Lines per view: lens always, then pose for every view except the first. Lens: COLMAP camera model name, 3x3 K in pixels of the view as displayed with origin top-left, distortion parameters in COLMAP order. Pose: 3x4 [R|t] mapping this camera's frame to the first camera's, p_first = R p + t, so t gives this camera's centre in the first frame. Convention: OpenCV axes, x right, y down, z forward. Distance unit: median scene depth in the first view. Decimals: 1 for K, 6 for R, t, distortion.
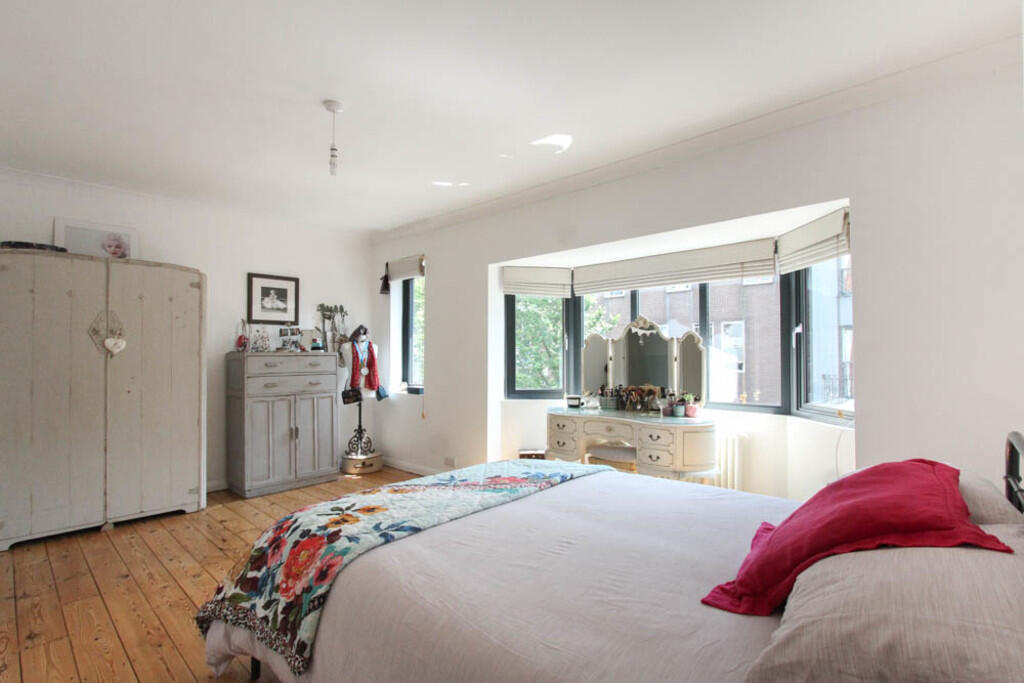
lens RADIAL K [[474.2, 0, 507.9], [0, 474.2, 346.0], [0, 0, 1]] dist [-0.015592, 0.000863]
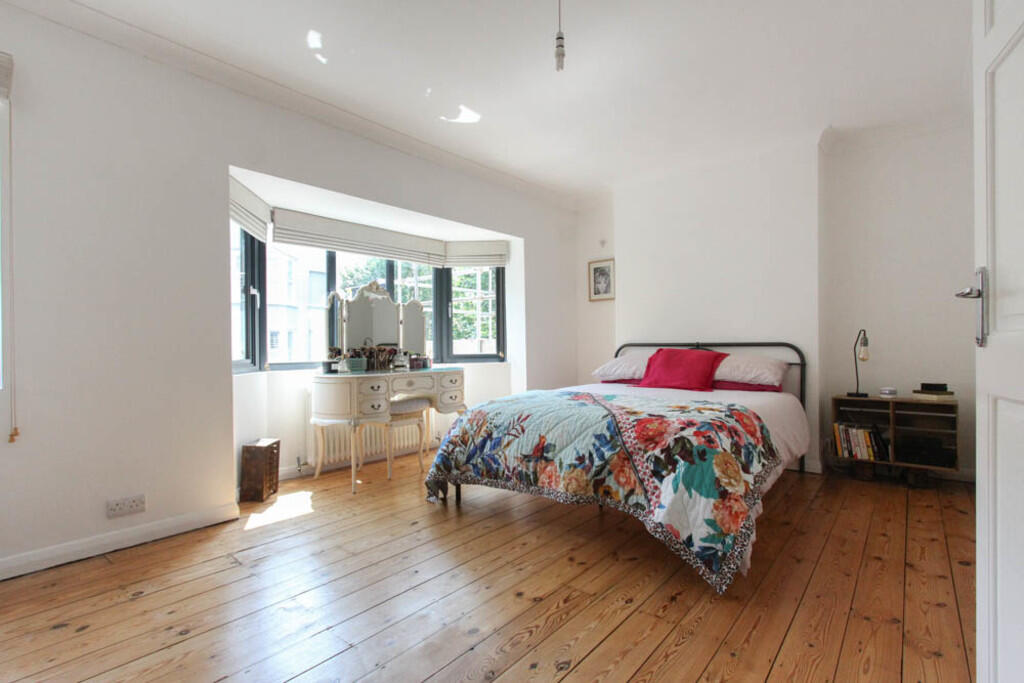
lens RADIAL K [[474.2, 0, 507.9], [0, 474.2, 346.0], [0, 0, 1]] dist [-0.015592, 0.000863]
pose [[-0.026429, -0.001713, 0.999649, -1.146499], [-0.003278, 0.999993, 0.001627, 0.116793], [-0.999645, -0.003234, -0.026434, 1.067967]]
